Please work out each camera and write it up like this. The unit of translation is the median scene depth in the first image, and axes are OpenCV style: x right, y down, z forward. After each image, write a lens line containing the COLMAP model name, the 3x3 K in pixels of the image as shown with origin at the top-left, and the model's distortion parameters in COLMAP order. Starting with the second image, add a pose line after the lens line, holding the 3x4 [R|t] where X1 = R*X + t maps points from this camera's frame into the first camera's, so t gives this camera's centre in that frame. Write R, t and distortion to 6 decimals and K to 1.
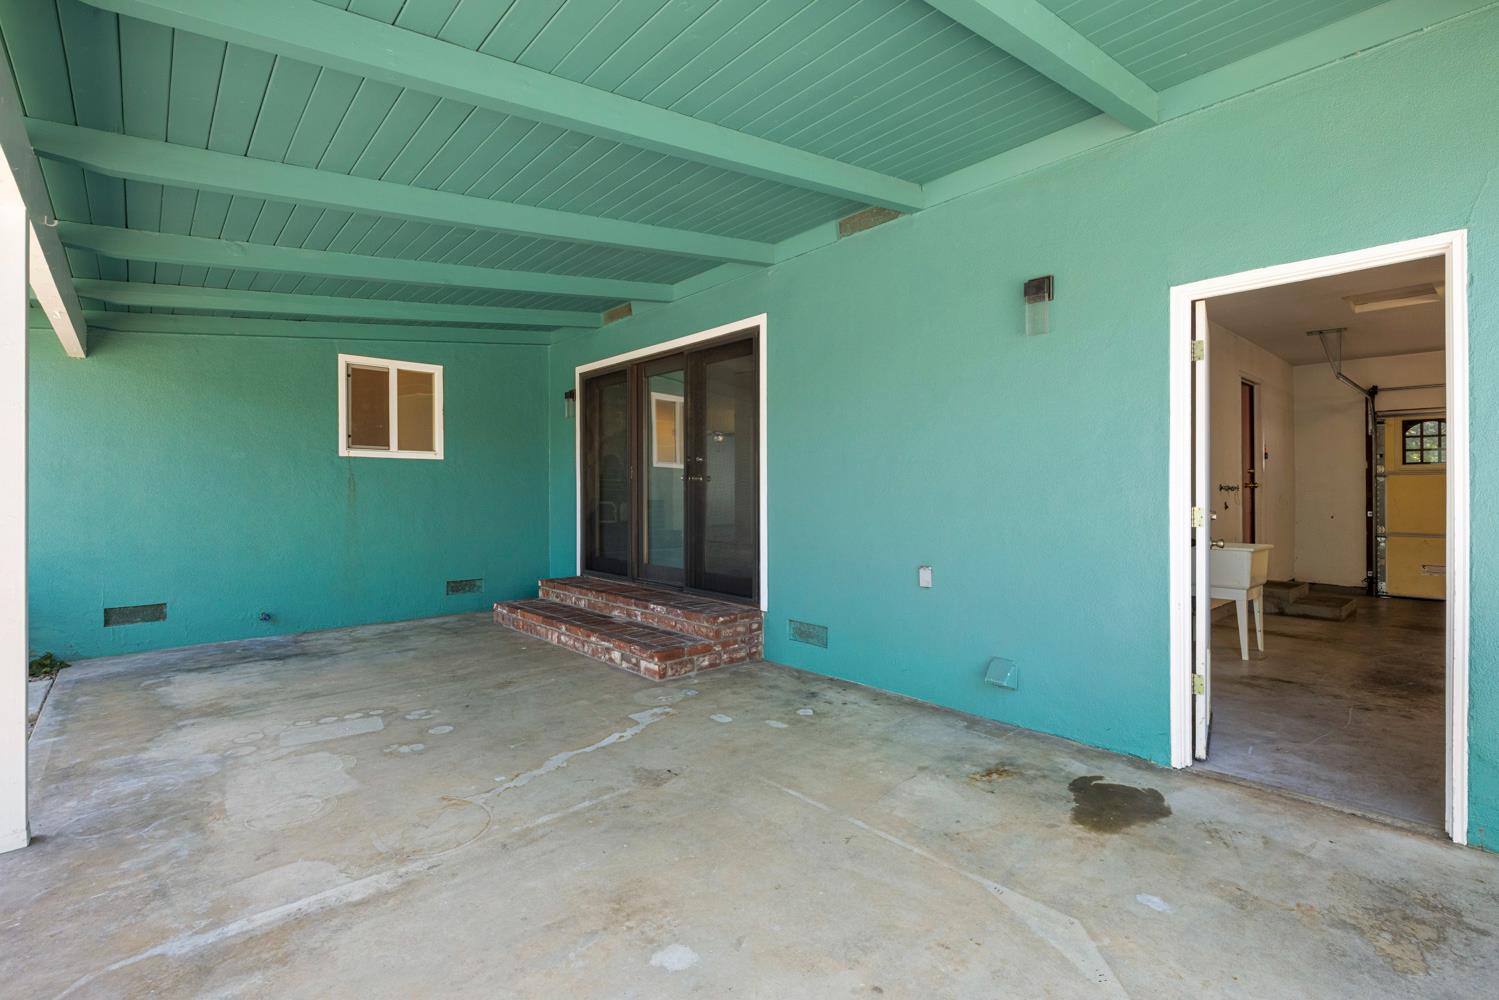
lens RADIAL K [[680.1, 0, 747.6], [0, 680.1, 495.1], [0, 0, 1]] dist [-0.009084, 0.000754]
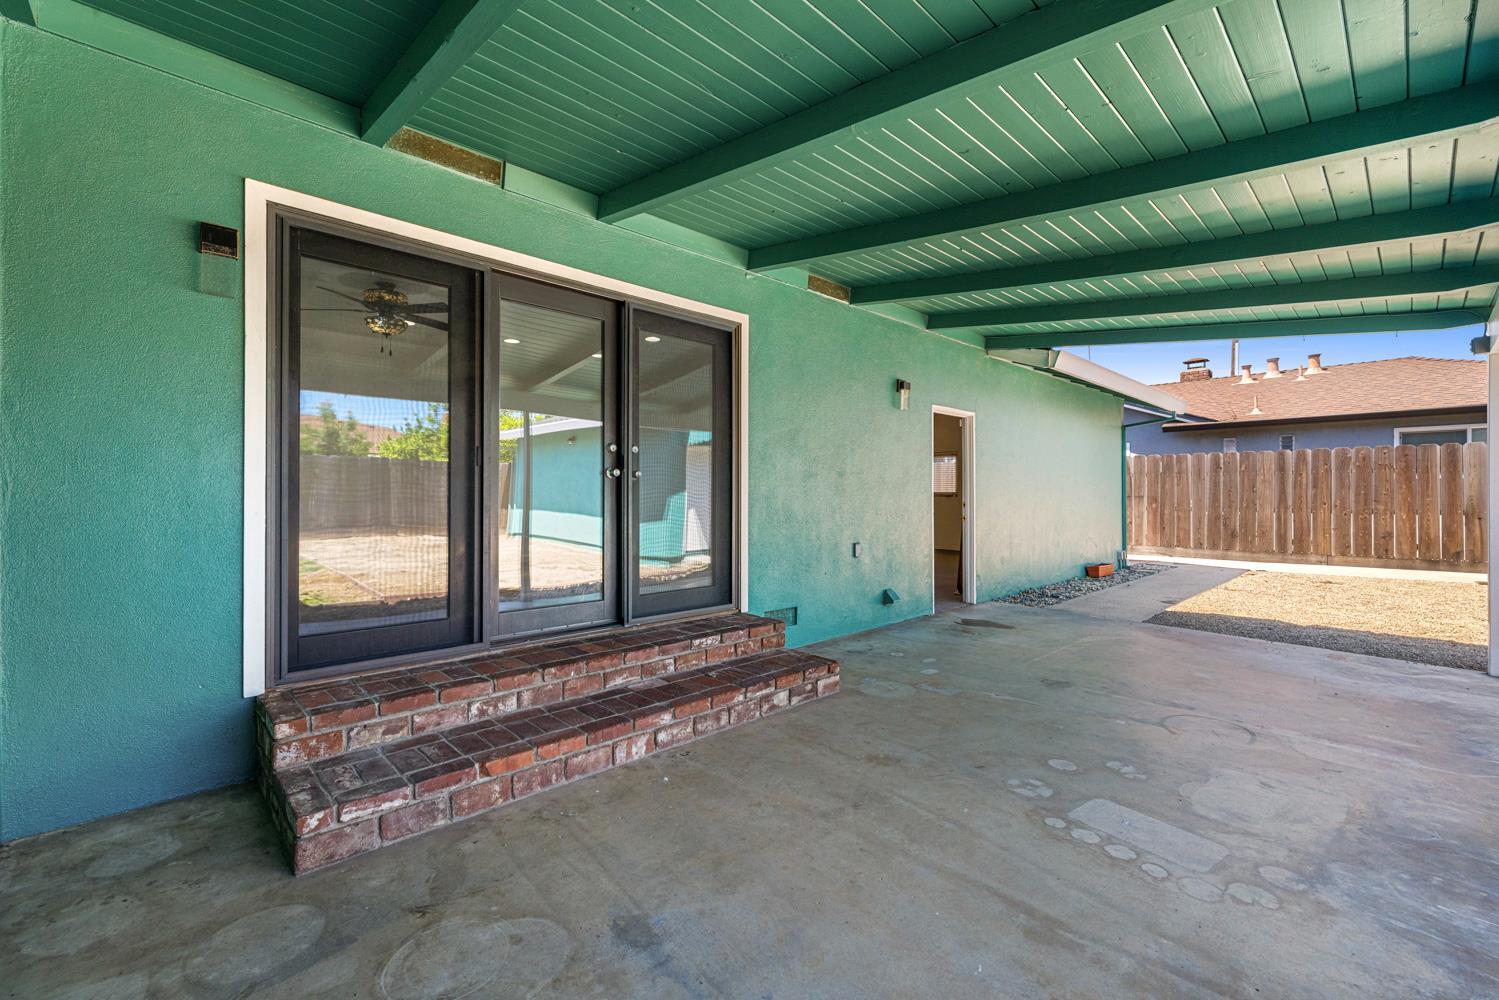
lens RADIAL K [[628.9, 0, 745.6], [0, 628.9, 491.8], [0, 0, 1]] dist [0.004223, -0.001320]
pose [[-0.024805, 0.003220, 0.999687, -1.148589], [-0.001261, 0.999994, -0.003252, -0.004729], [-0.999692, -0.001341, -0.024801, 1.303548]]
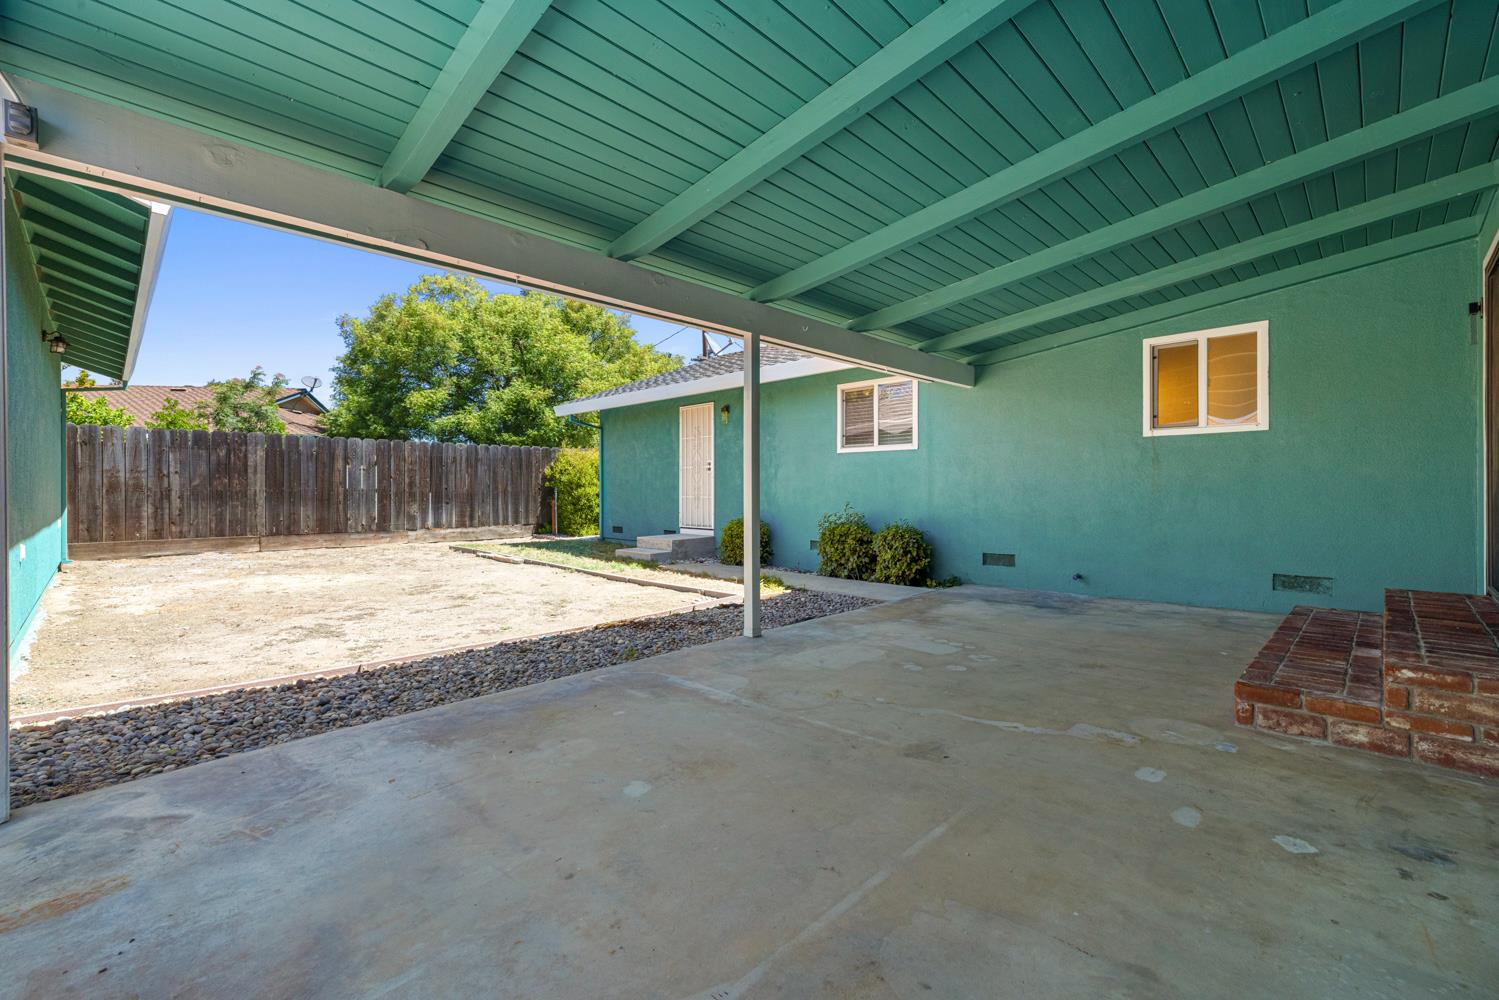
lens RADIAL K [[628.9, 0, 748.0], [0, 628.9, 494.4], [0, 0, 1]] dist [0.004223, -0.001320]
pose [[0.059810, 0.004973, -0.998197, 0.536675], [0.001166, 0.999987, 0.005052, 0.041982], [0.998209, -0.001466, 0.059803, 0.532263]]
